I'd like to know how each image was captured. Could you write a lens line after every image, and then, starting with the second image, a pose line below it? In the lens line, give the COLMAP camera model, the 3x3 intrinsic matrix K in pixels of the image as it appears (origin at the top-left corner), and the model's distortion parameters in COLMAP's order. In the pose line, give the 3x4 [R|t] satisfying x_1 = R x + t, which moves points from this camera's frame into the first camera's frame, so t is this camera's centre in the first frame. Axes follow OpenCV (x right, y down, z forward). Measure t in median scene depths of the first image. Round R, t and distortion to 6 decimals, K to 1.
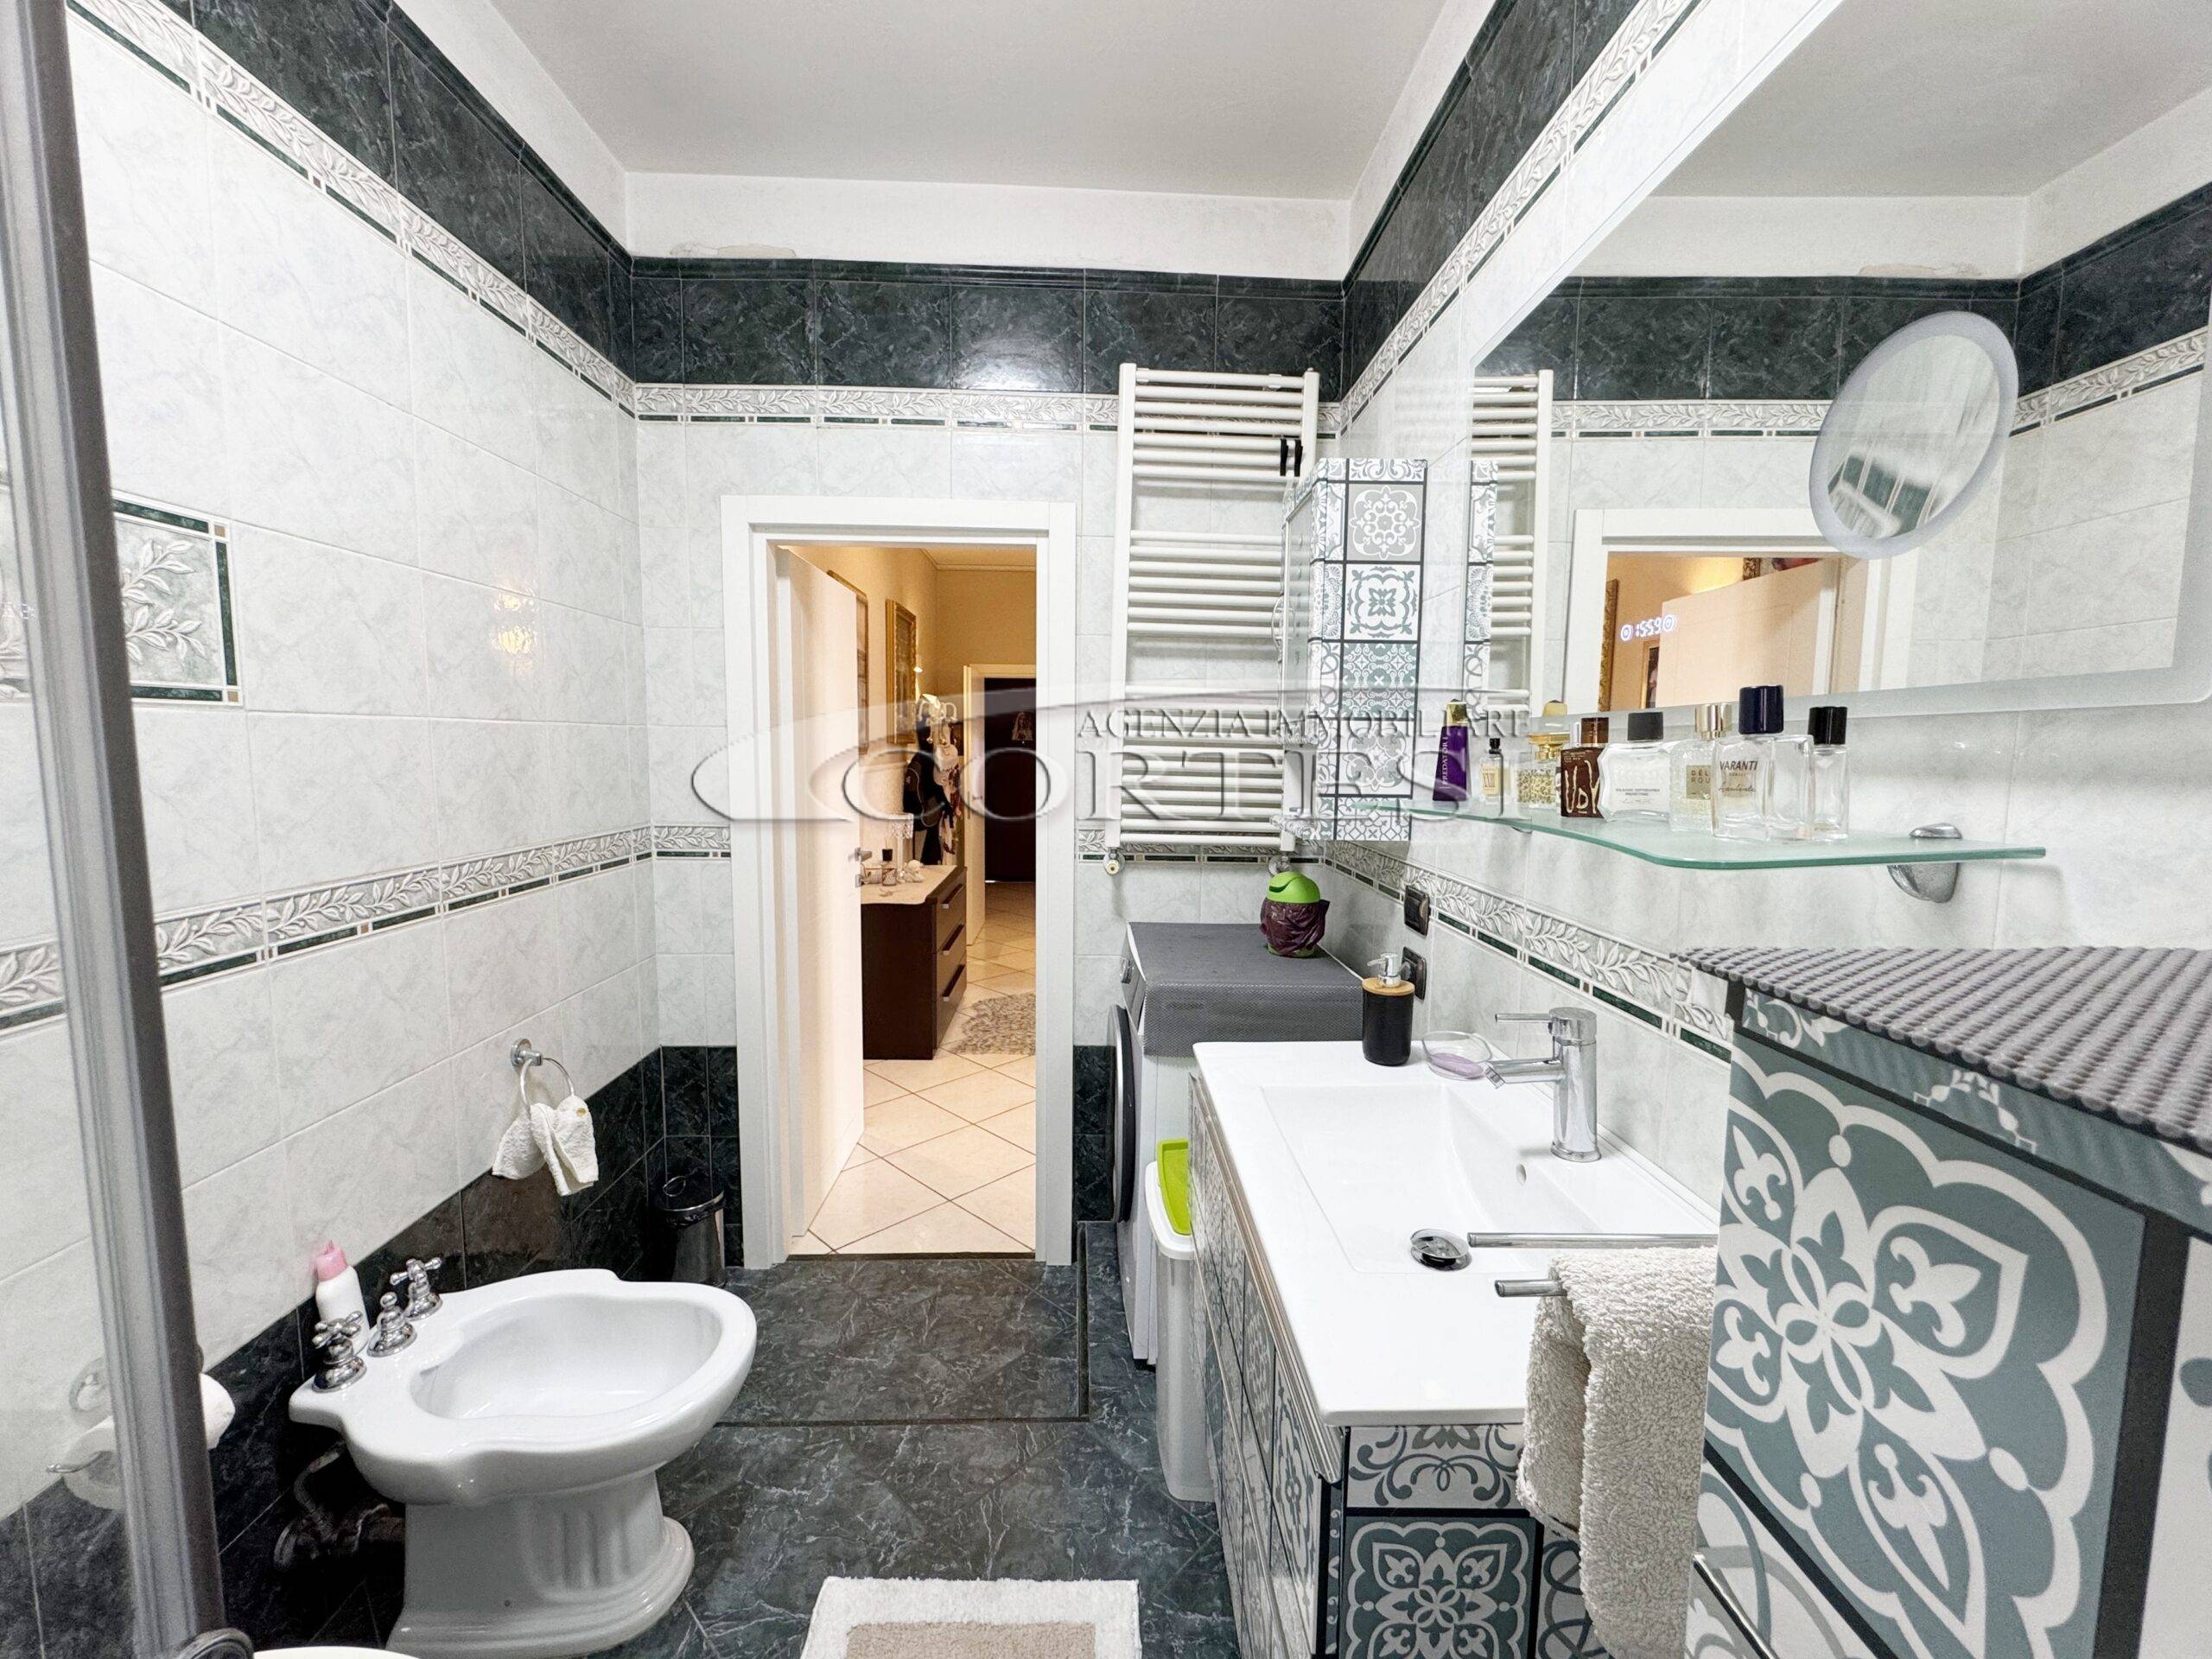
lens RADIAL K [[916.5, 0, 1098.1], [0, 916.5, 829.7], [0, 0, 1]] dist [-0.001828, -0.000067]
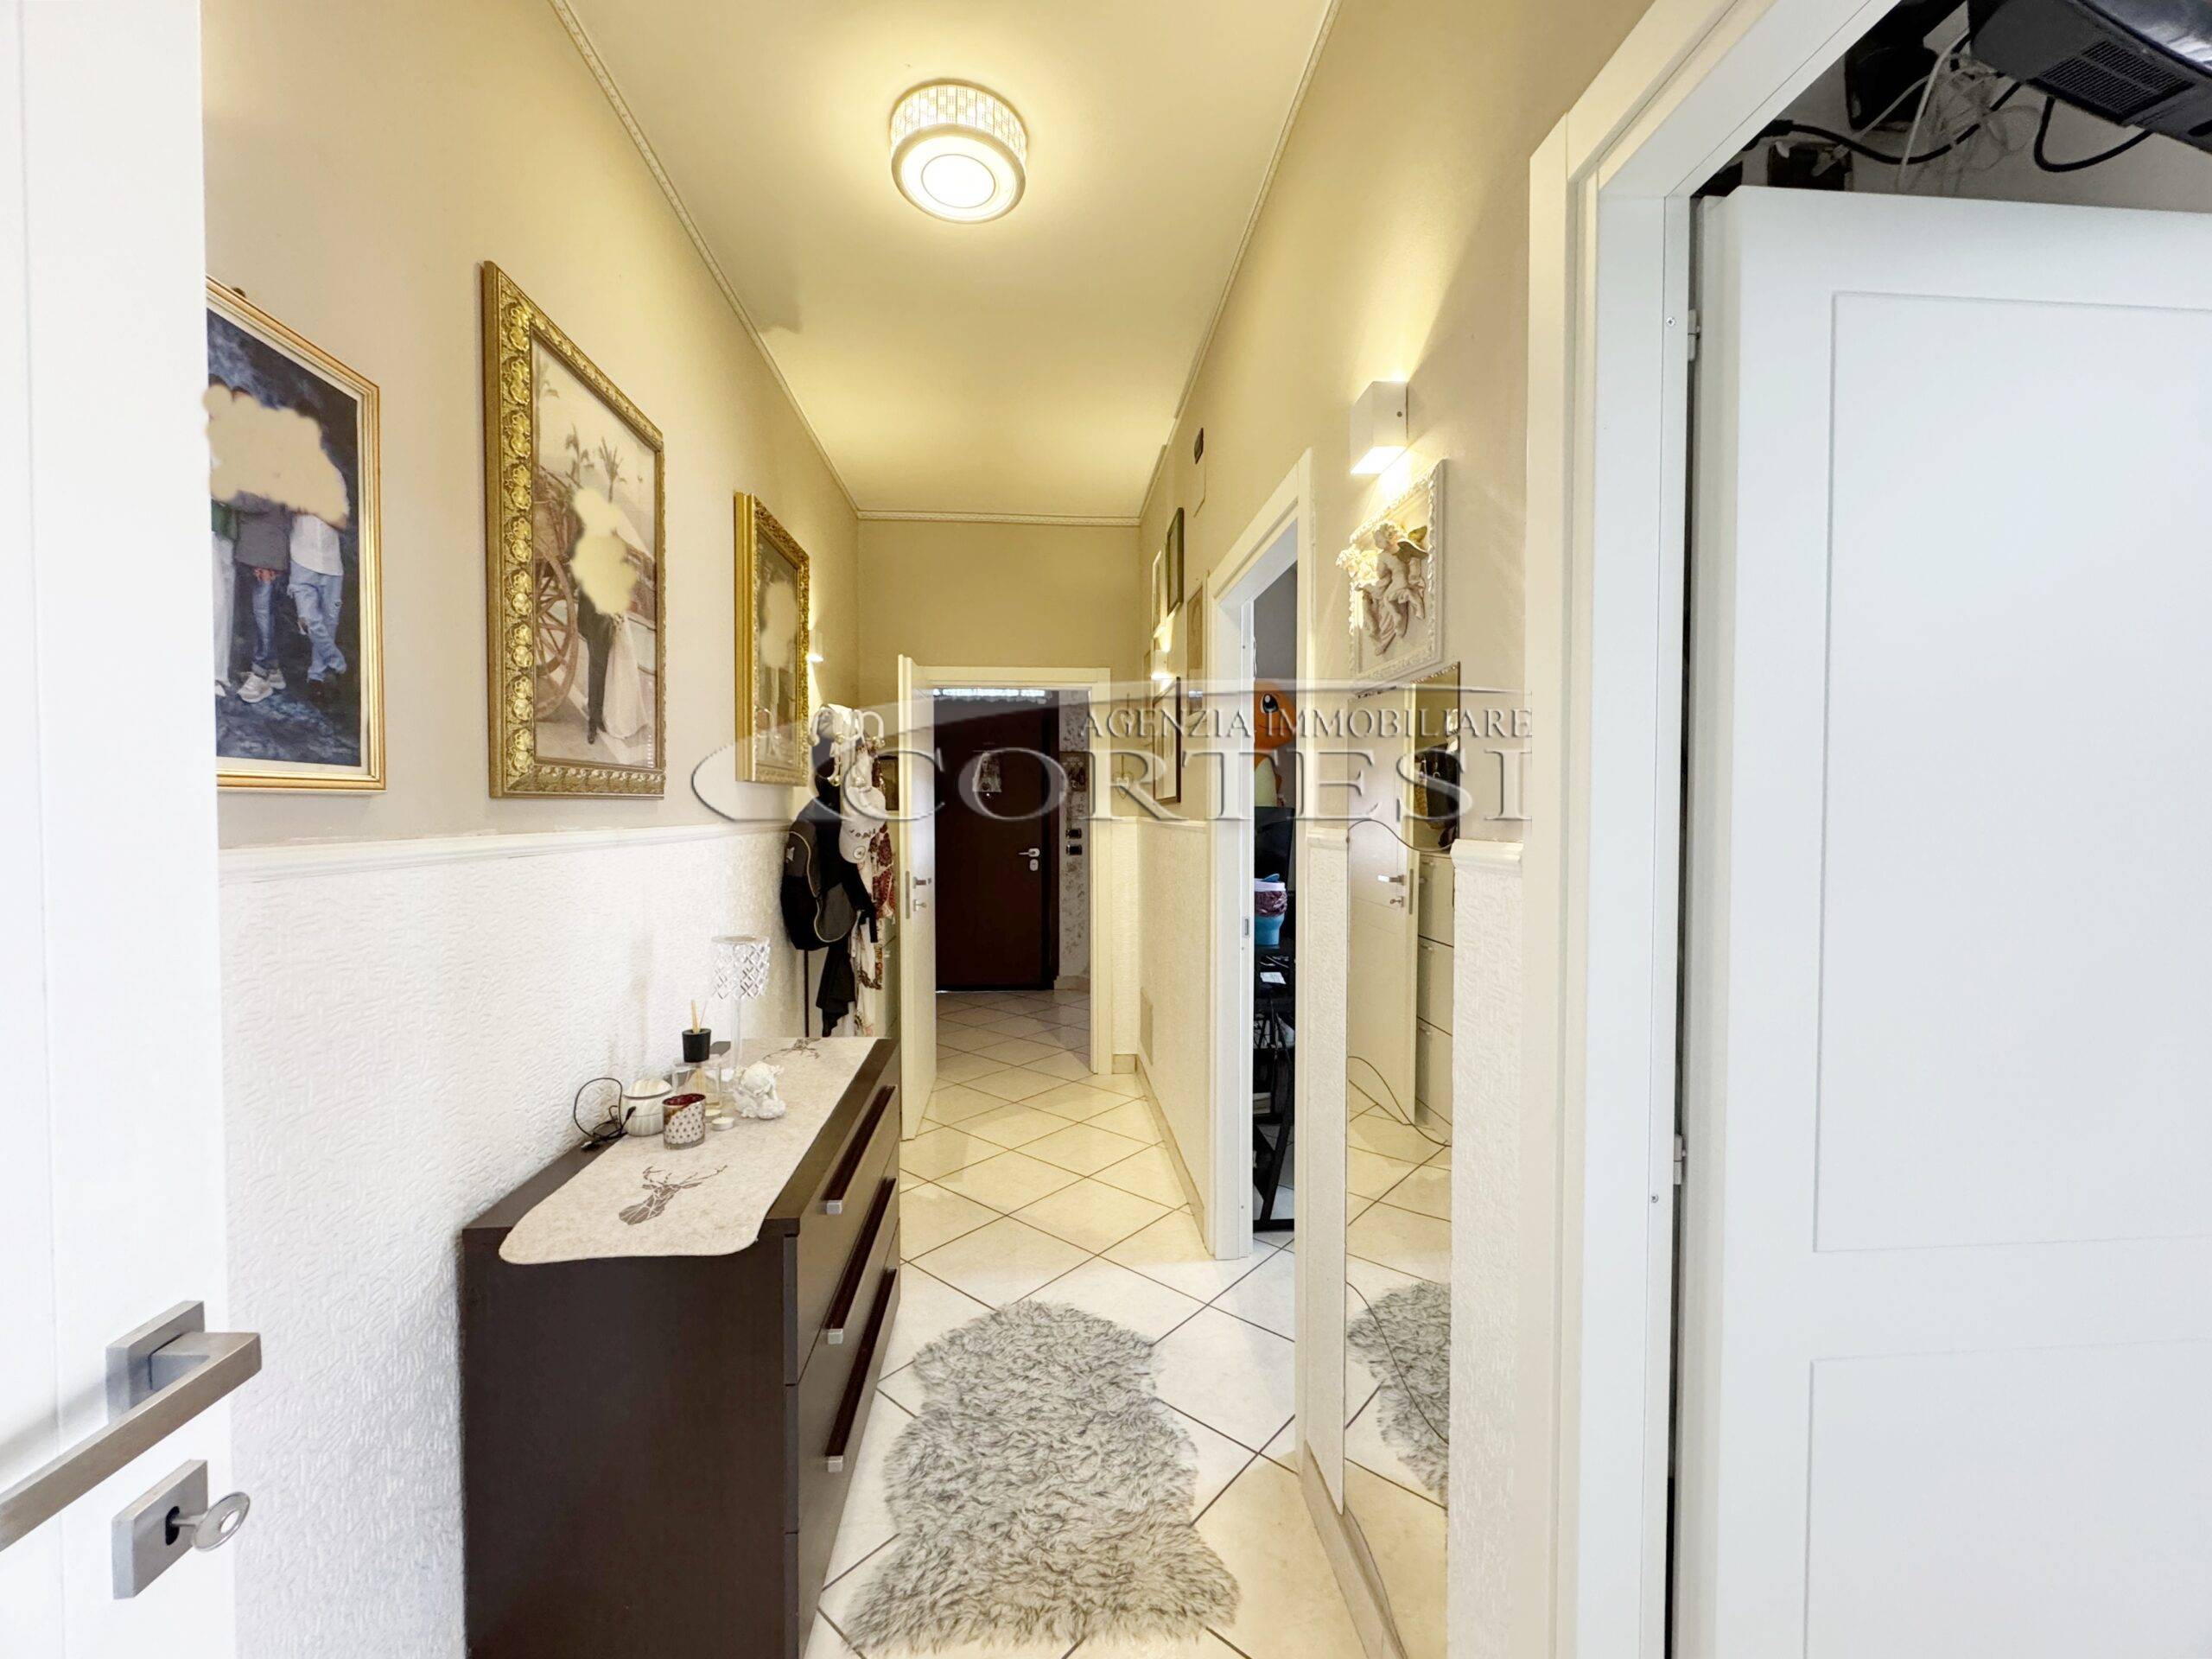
lens RADIAL K [[916.5, 0, 1098.1], [0, 916.5, 829.7], [0, 0, 1]] dist [-0.001828, -0.000067]
pose [[0.998212, -0.013324, 0.058275, -0.058742], [0.017495, 0.997274, -0.071677, -0.026575], [-0.057162, 0.072568, 0.995724, 0.448475]]
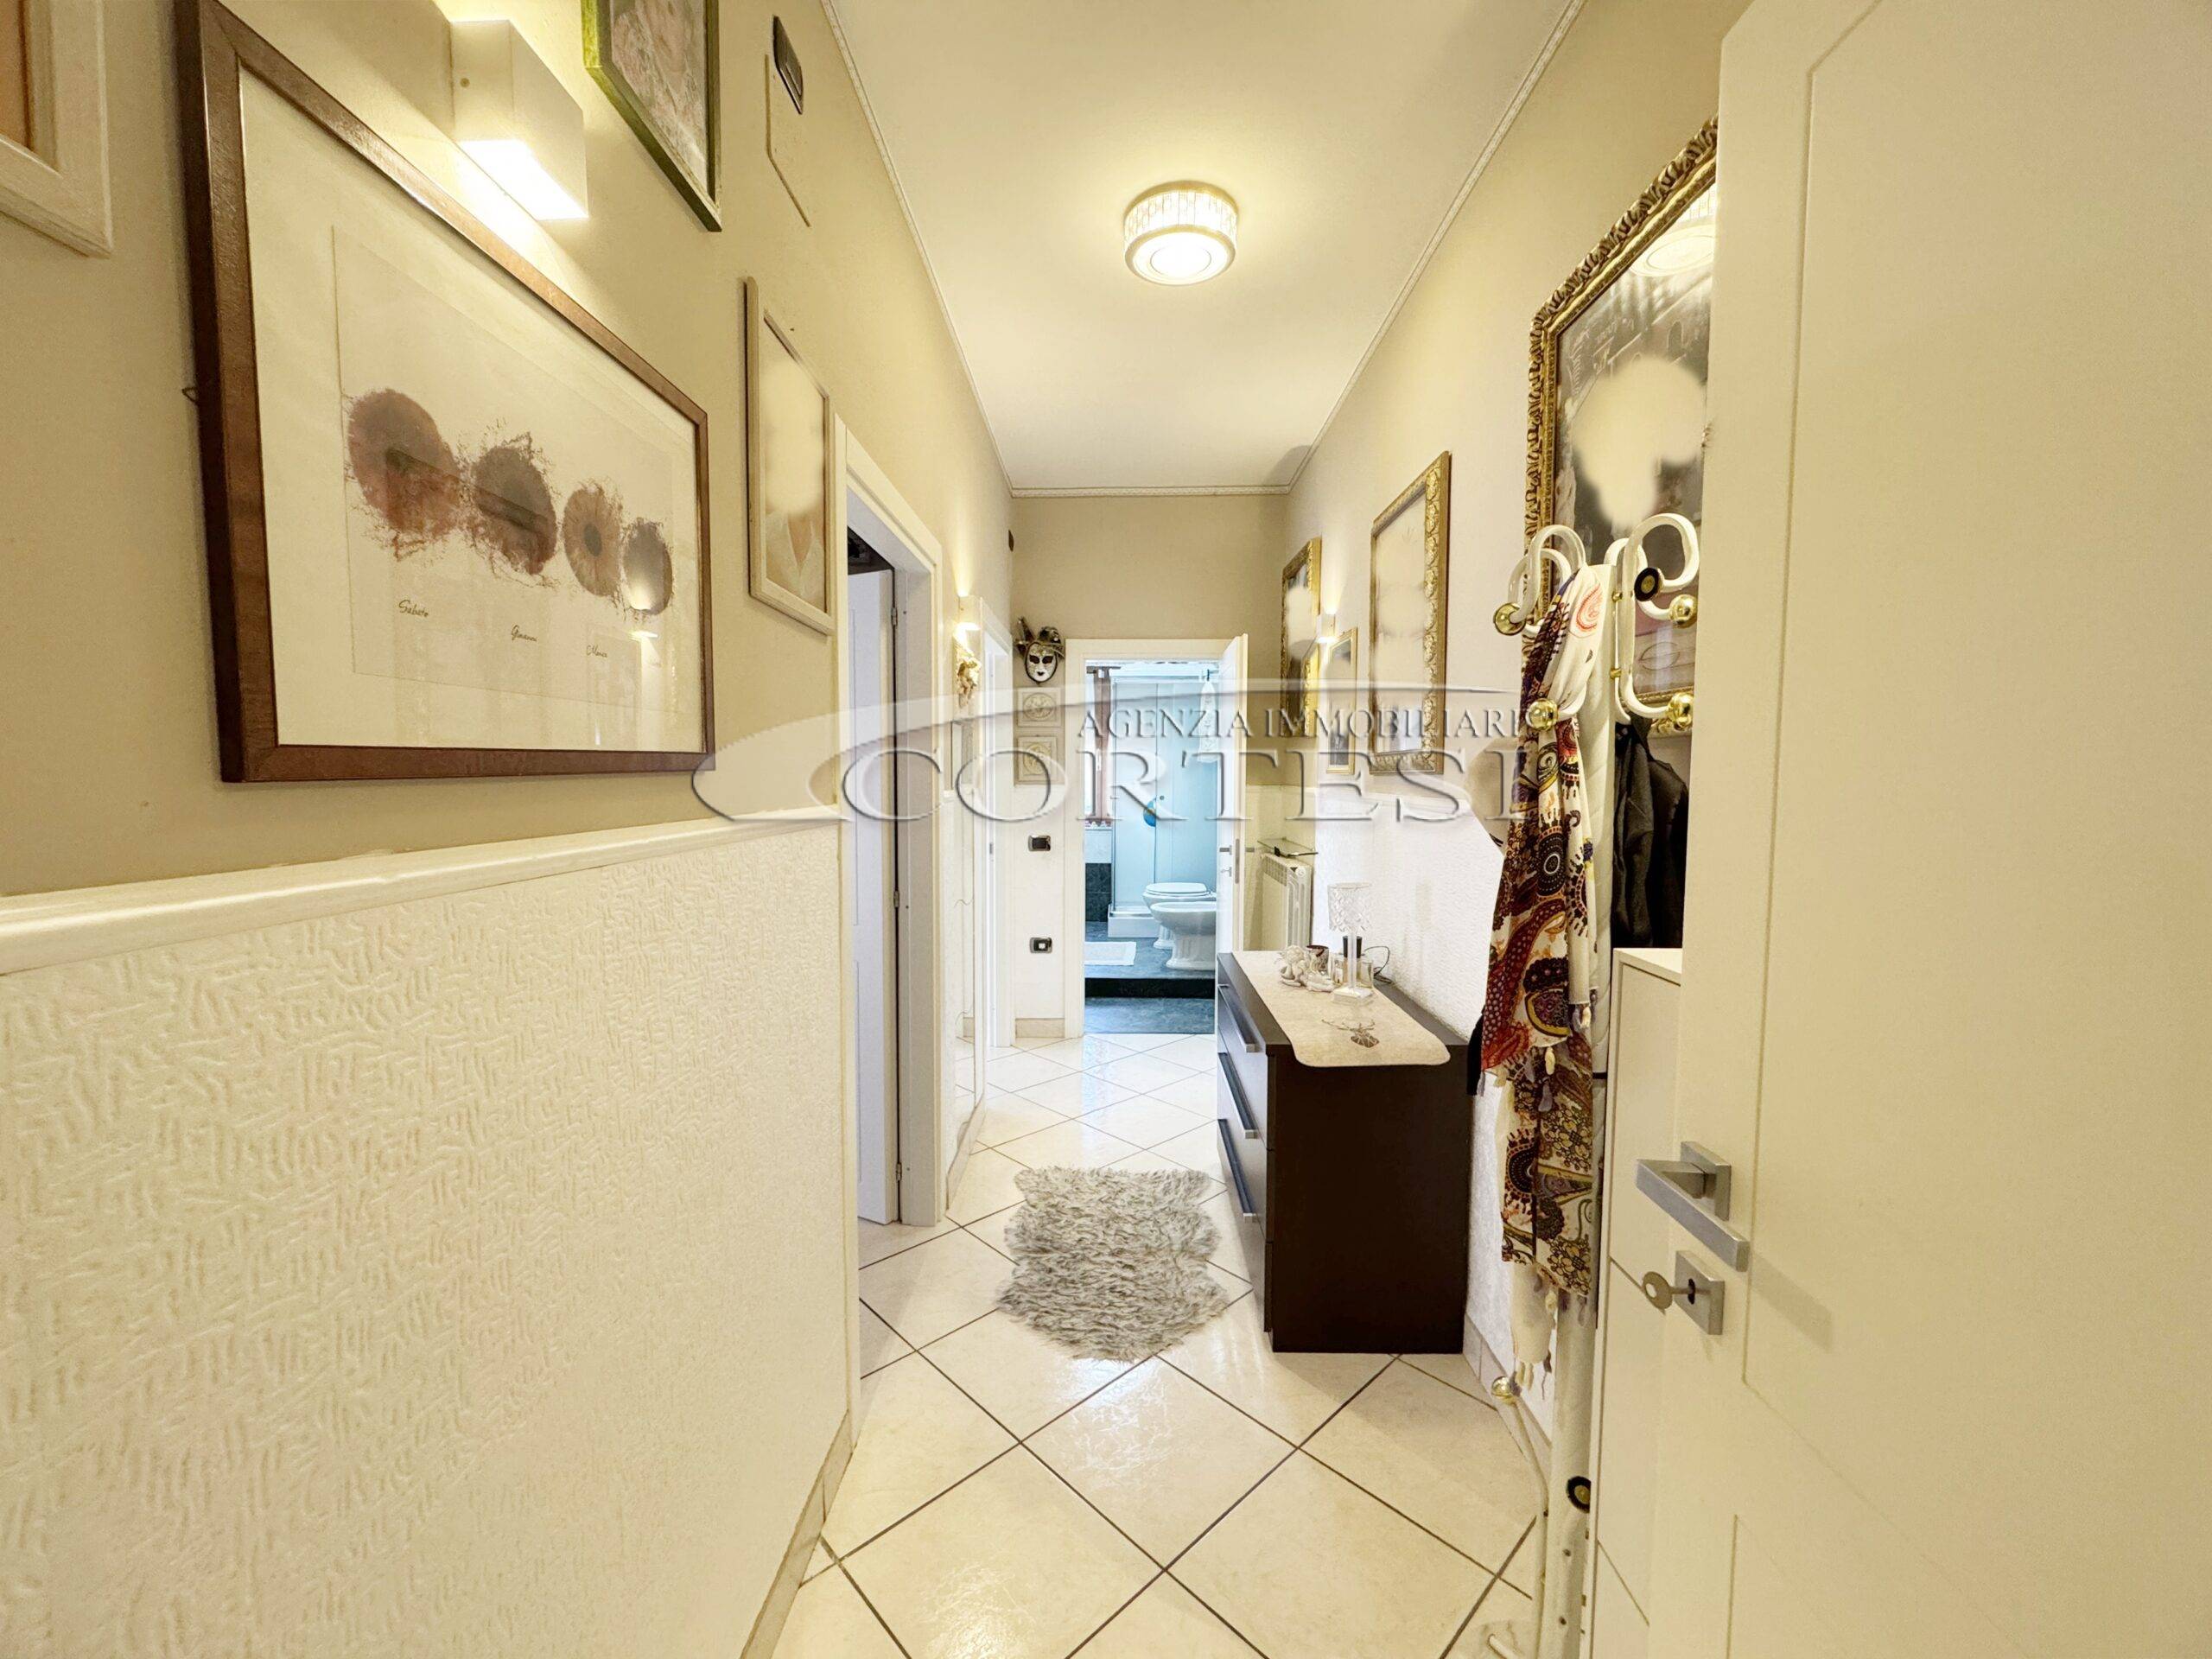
lens RADIAL K [[916.5, 0, 1098.1], [0, 916.5, 829.7], [0, 0, 1]] dist [-0.001828, -0.000067]
pose [[-0.999141, -0.026608, 0.031760, -0.066374], [-0.021548, 0.988423, 0.150187, -0.107867], [-0.035388, 0.149373, -0.988147, 1.234512]]
